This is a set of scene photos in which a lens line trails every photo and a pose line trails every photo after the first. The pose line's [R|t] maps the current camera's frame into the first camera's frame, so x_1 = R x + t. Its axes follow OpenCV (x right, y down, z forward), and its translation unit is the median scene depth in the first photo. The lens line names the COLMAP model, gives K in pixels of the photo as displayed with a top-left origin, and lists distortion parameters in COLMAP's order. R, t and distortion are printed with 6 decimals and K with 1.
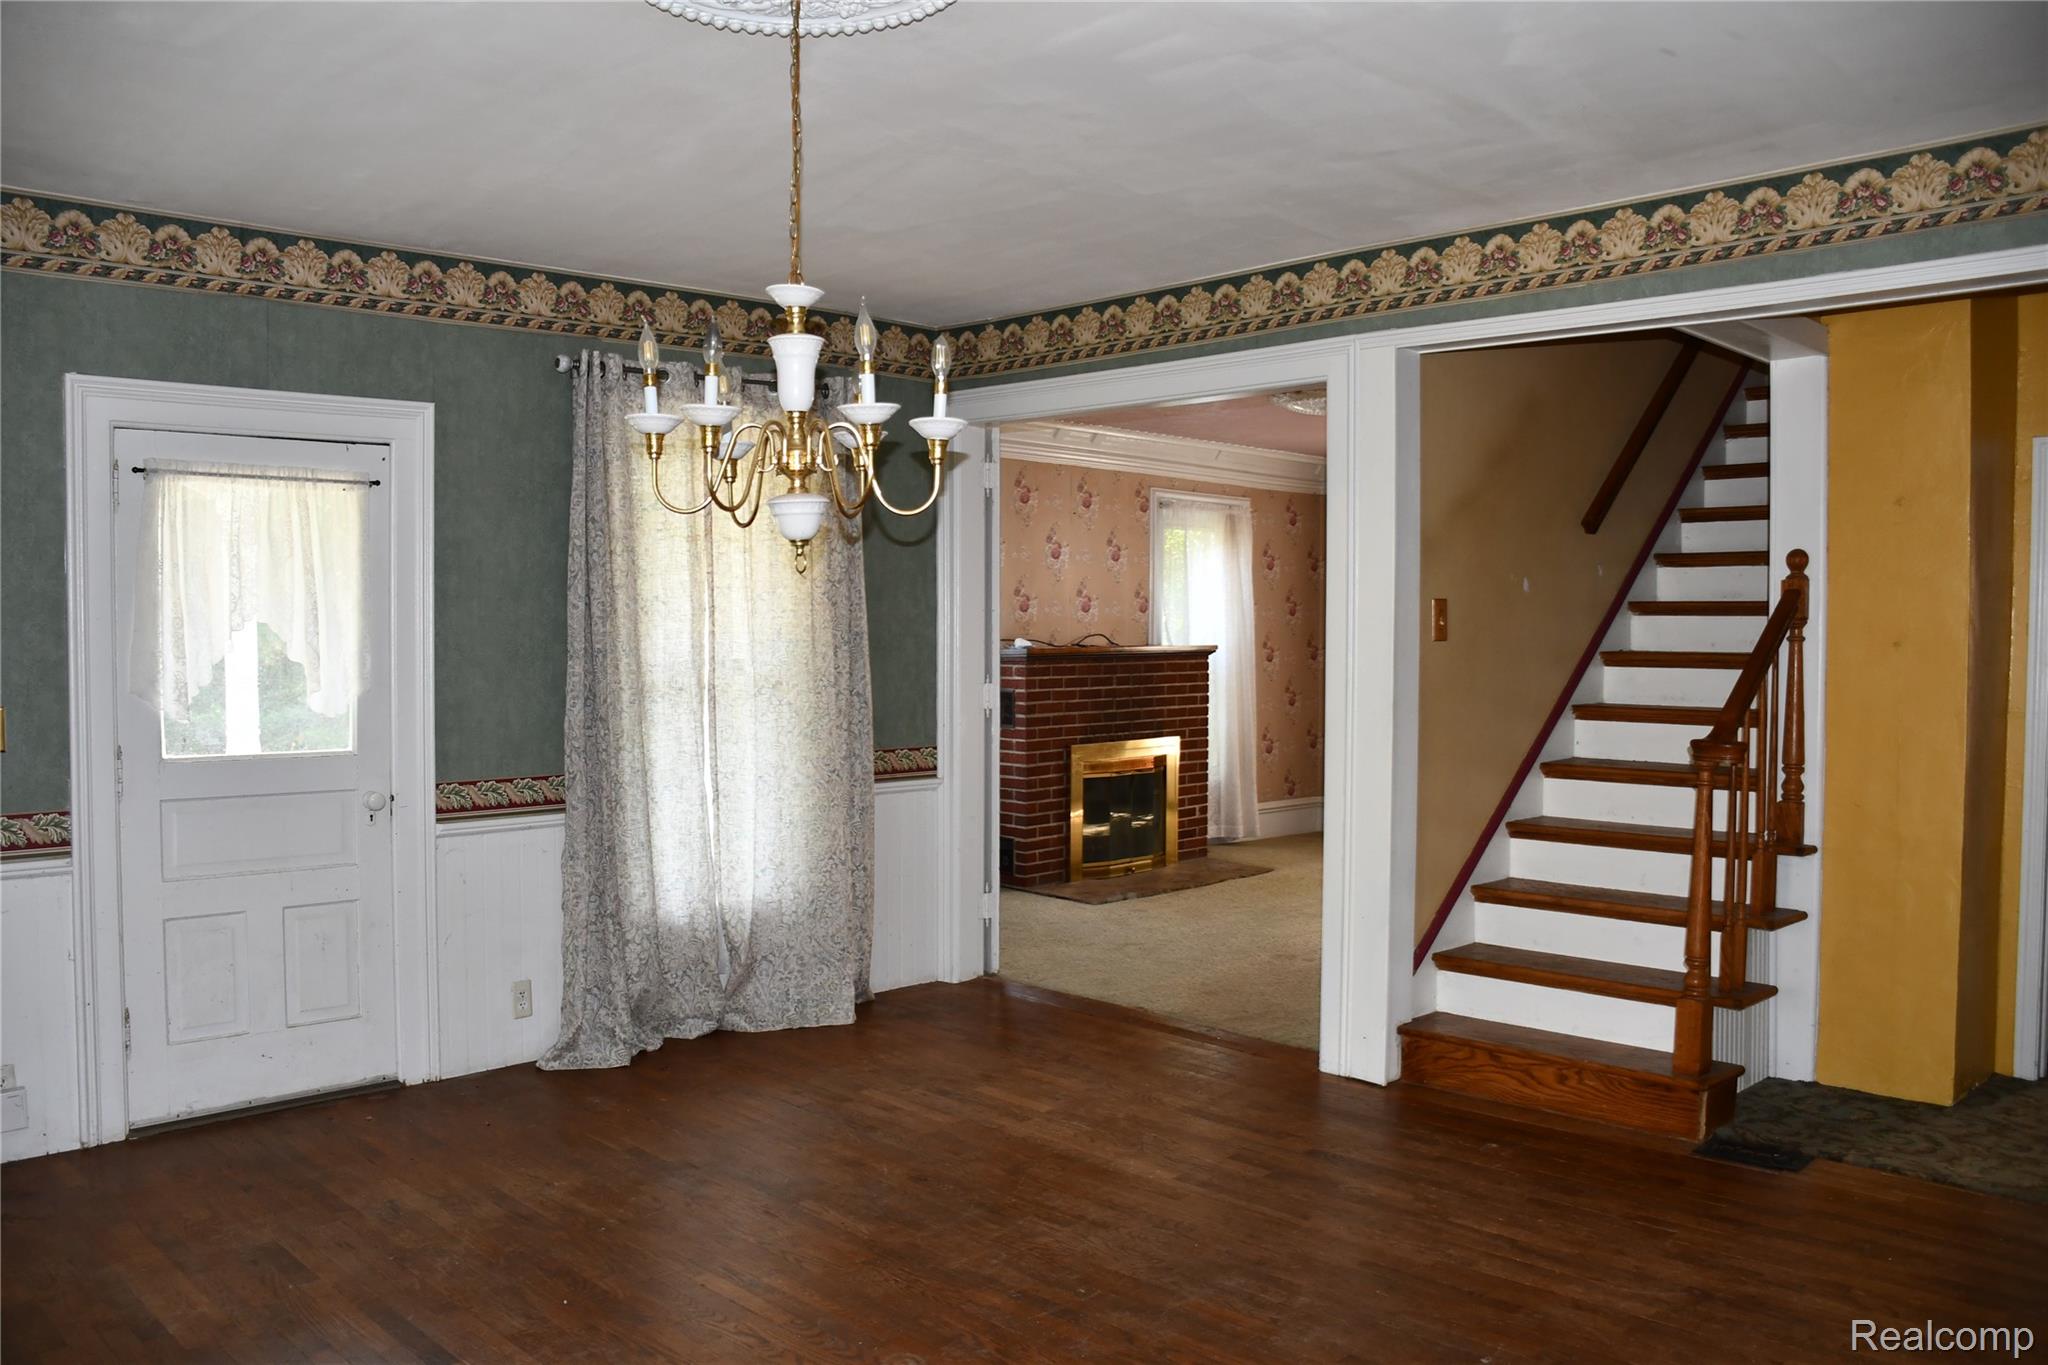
lens RADIAL K [[1622.1, 0, 1024.1], [0, 1622.1, 680.1], [0, 0, 1]] dist [-0.089747, 0.001512]
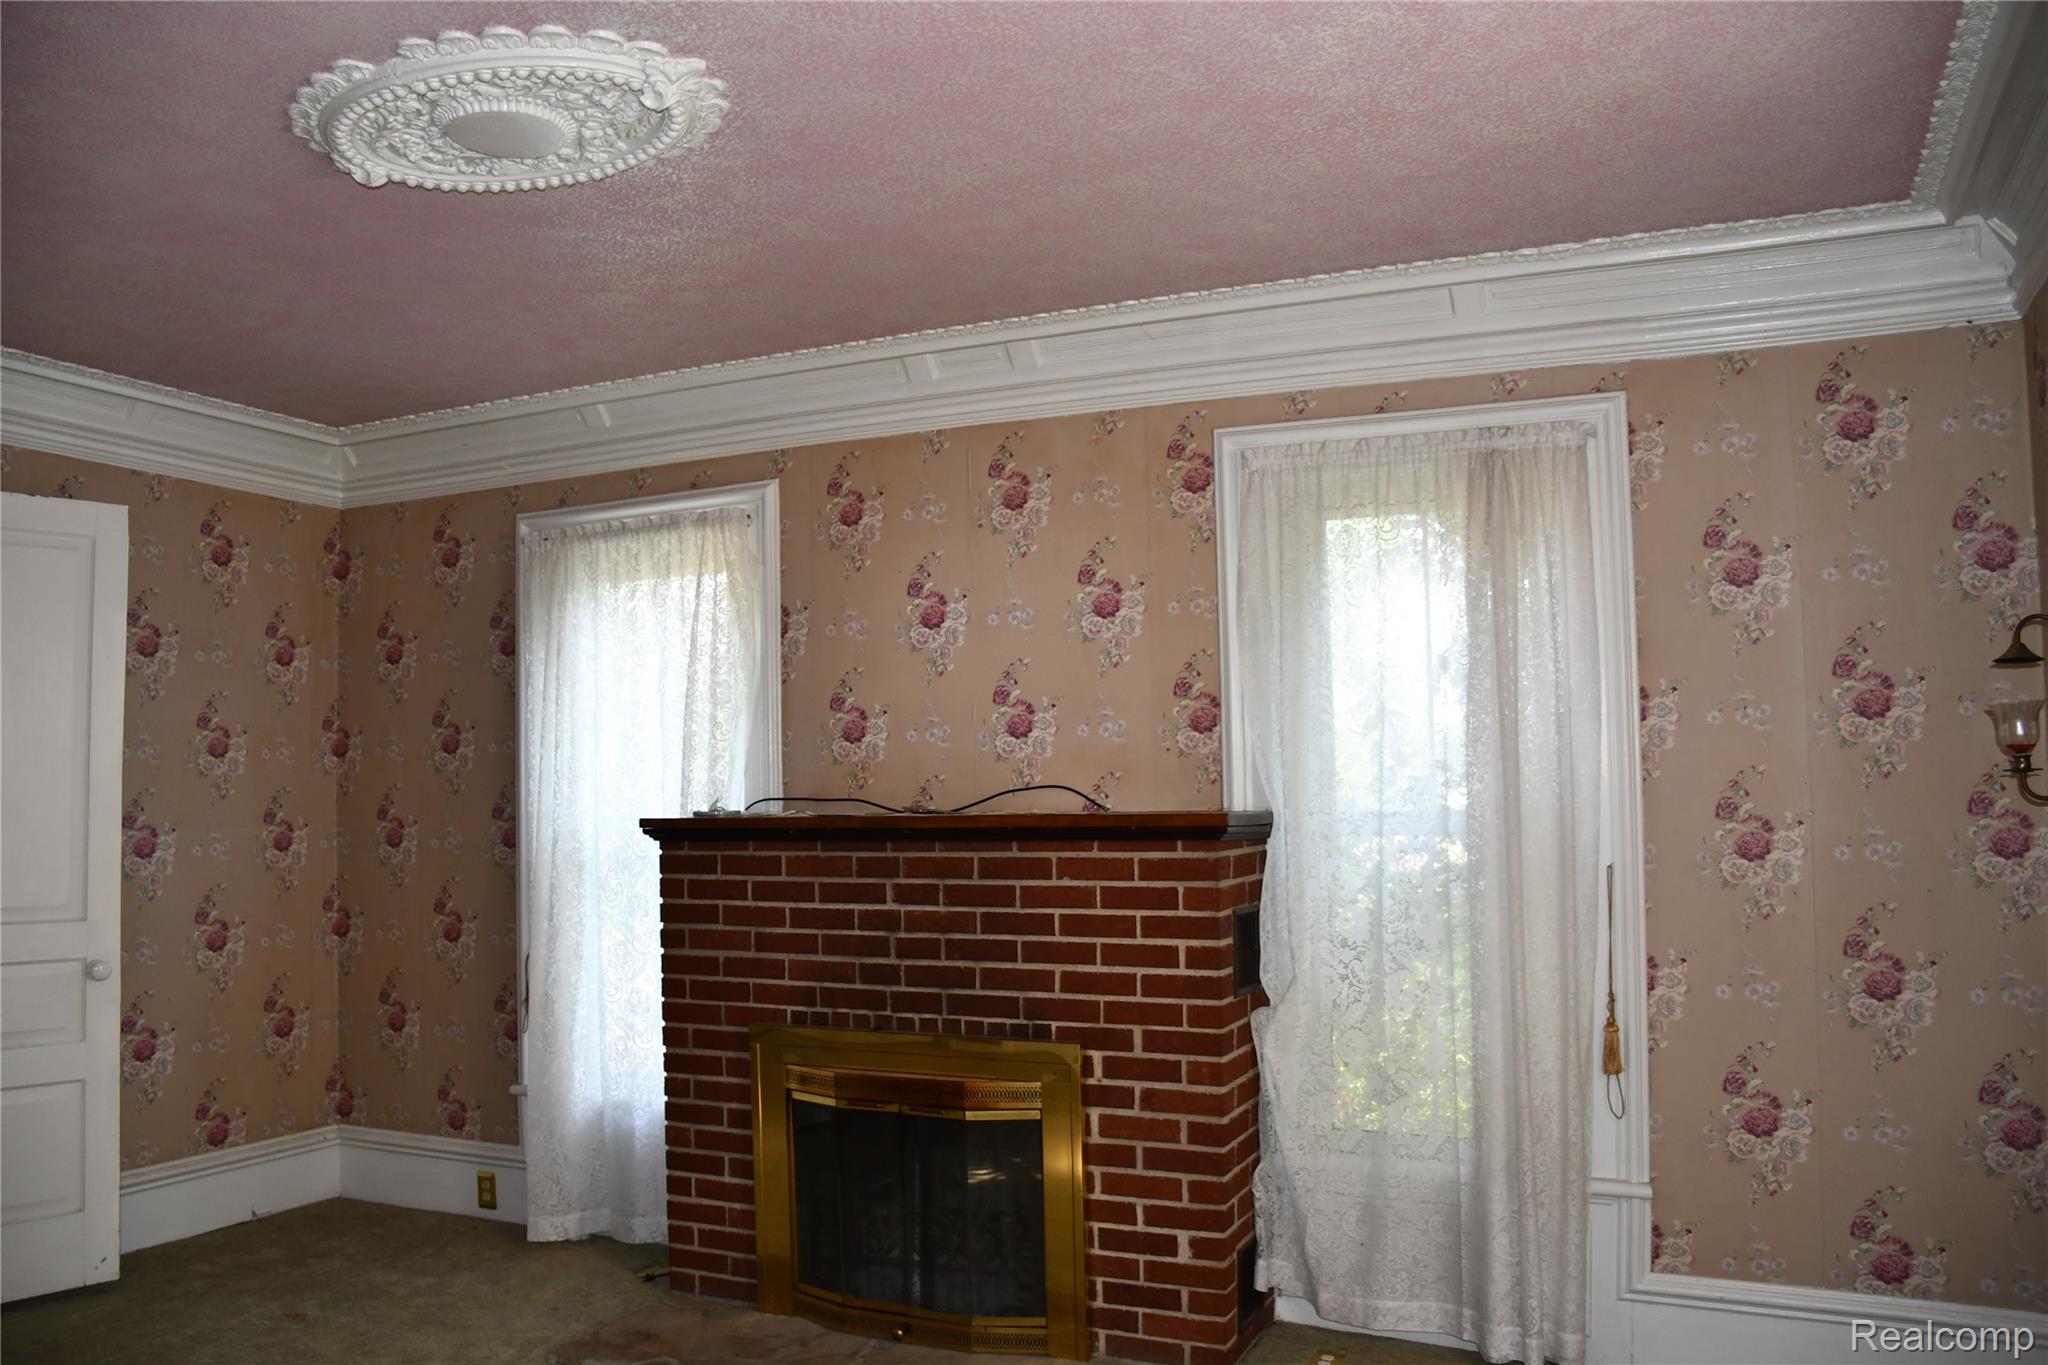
lens RADIAL K [[1622.1, 0, 1022.6], [0, 1622.1, 683.4], [0, 0, 1]] dist [-0.089747, 0.001512]
pose [[0.340379, -0.065747, -0.937987, 0.463064], [-0.019540, 0.996842, -0.076963, -0.022123], [0.940085, 0.044525, 0.338020, 0.845854]]
